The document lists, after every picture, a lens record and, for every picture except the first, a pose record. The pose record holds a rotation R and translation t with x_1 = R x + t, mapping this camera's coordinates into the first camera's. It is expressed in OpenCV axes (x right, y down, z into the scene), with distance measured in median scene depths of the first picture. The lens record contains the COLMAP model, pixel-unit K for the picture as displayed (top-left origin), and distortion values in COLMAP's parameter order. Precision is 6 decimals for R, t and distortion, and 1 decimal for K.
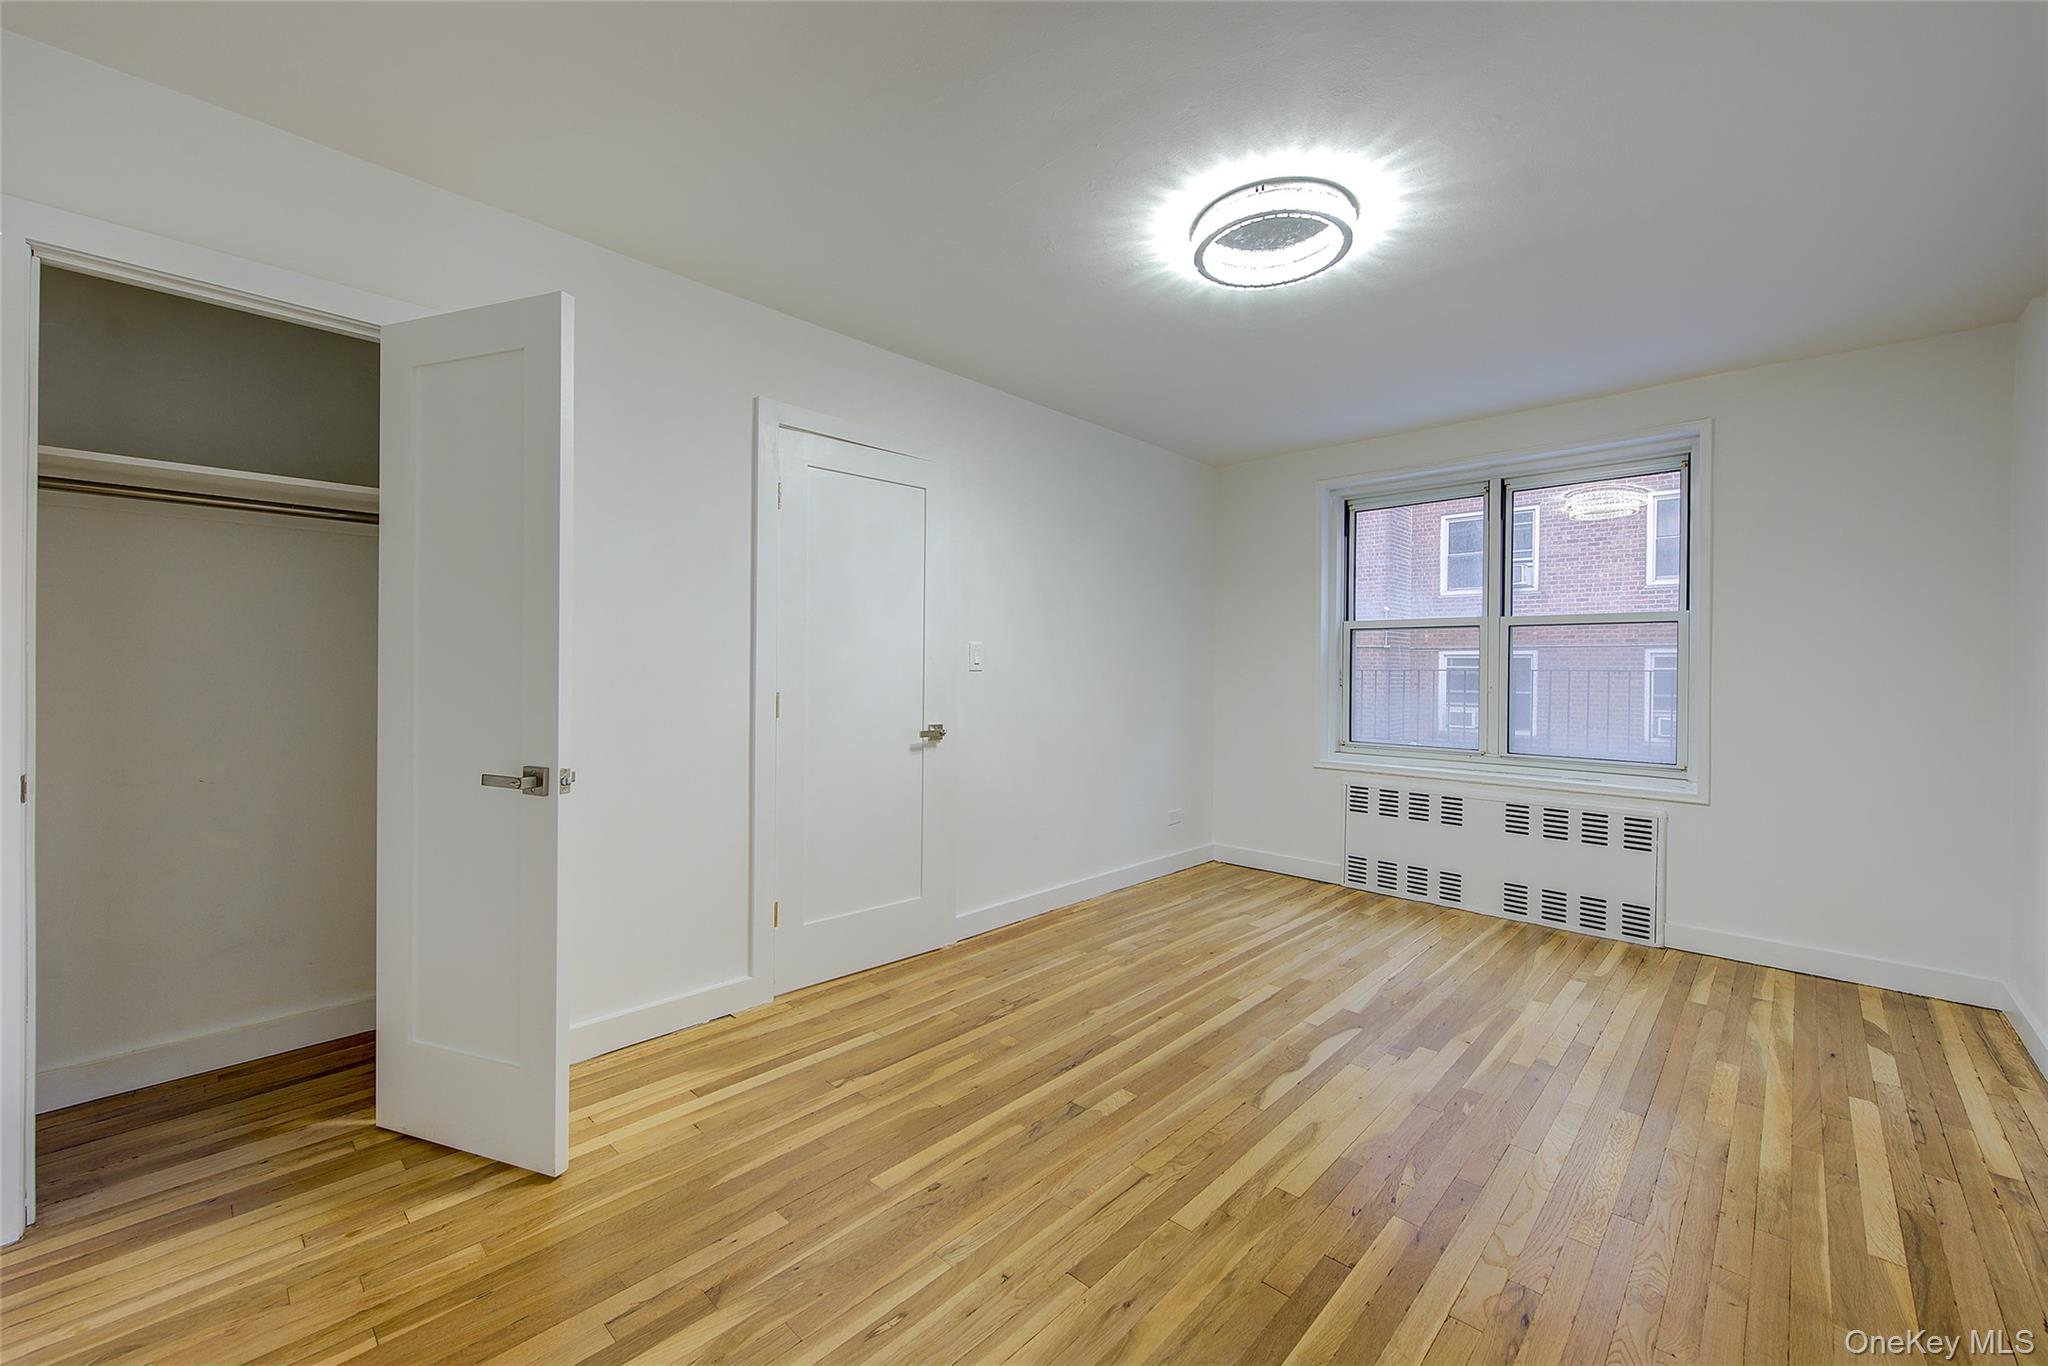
lens RADIAL K [[825.0, 0, 1028.8], [0, 825.0, 668.4], [0, 0, 1]] dist [0.004432, -0.003470]
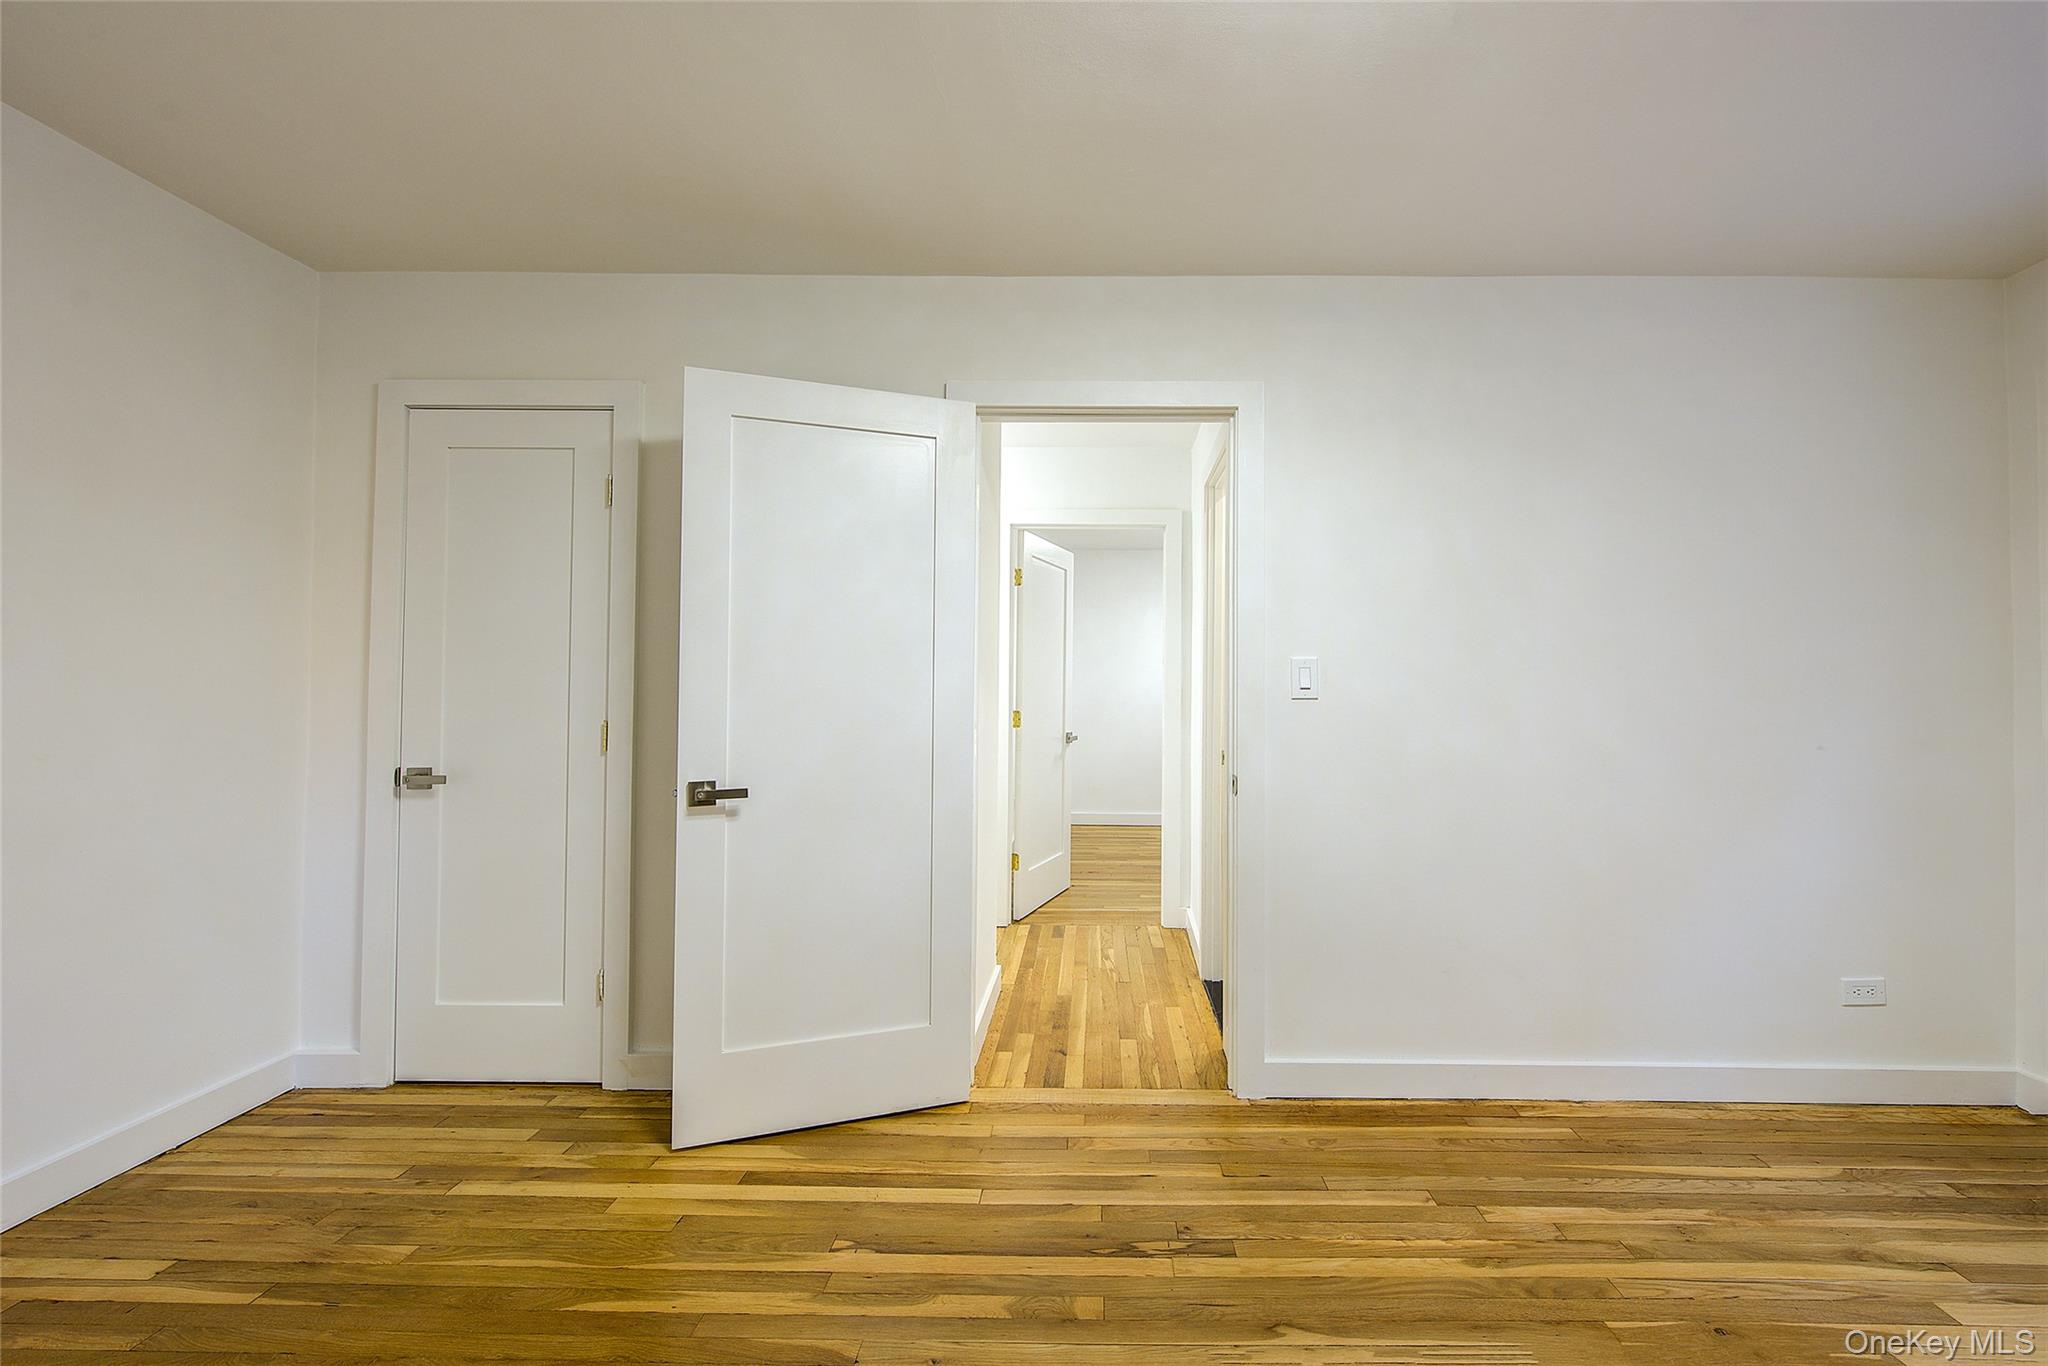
lens RADIAL K [[825.0, 0, 1075.3], [0, 825.0, 672.2], [0, 0, 1]] dist [0.004432, -0.003470]
pose [[0.677143, -0.022607, -0.735504, 0.402232], [-0.004843, 0.999369, -0.035176, 0.013751], [0.735835, 0.027381, 0.676607, 0.554587]]
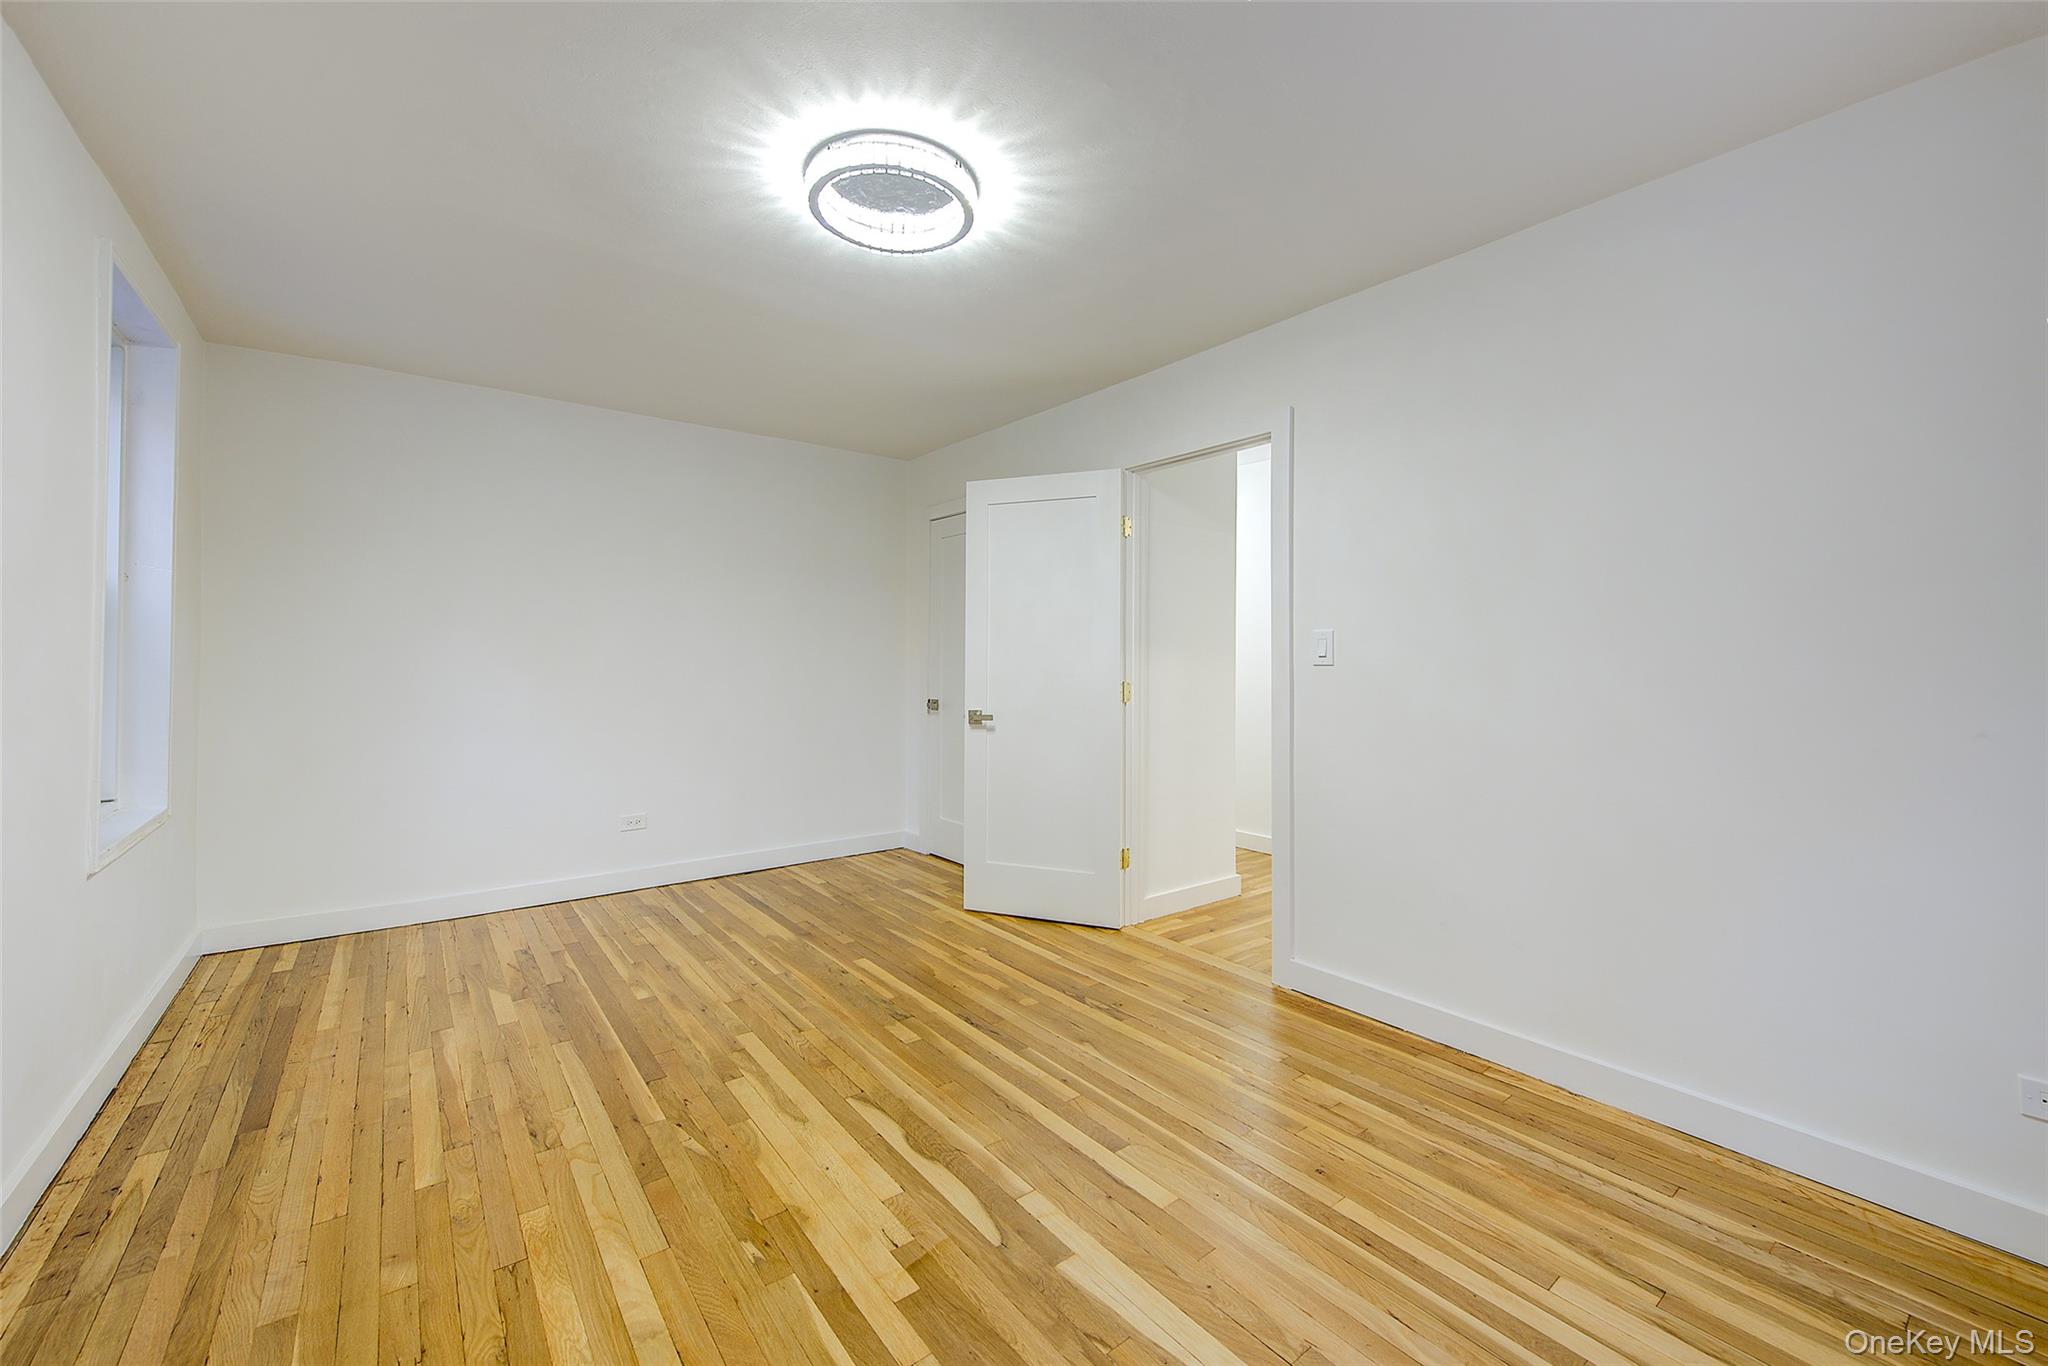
lens RADIAL K [[825.0, 0, 1021.8], [0, 825.0, 648.3], [0, 0, 1]] dist [0.004432, -0.003470]
pose [[-0.144672, -0.004431, -0.989470, 1.033012], [-0.006577, 0.999972, -0.003516, -0.017797], [0.989458, 0.005999, -0.144697, 1.104129]]
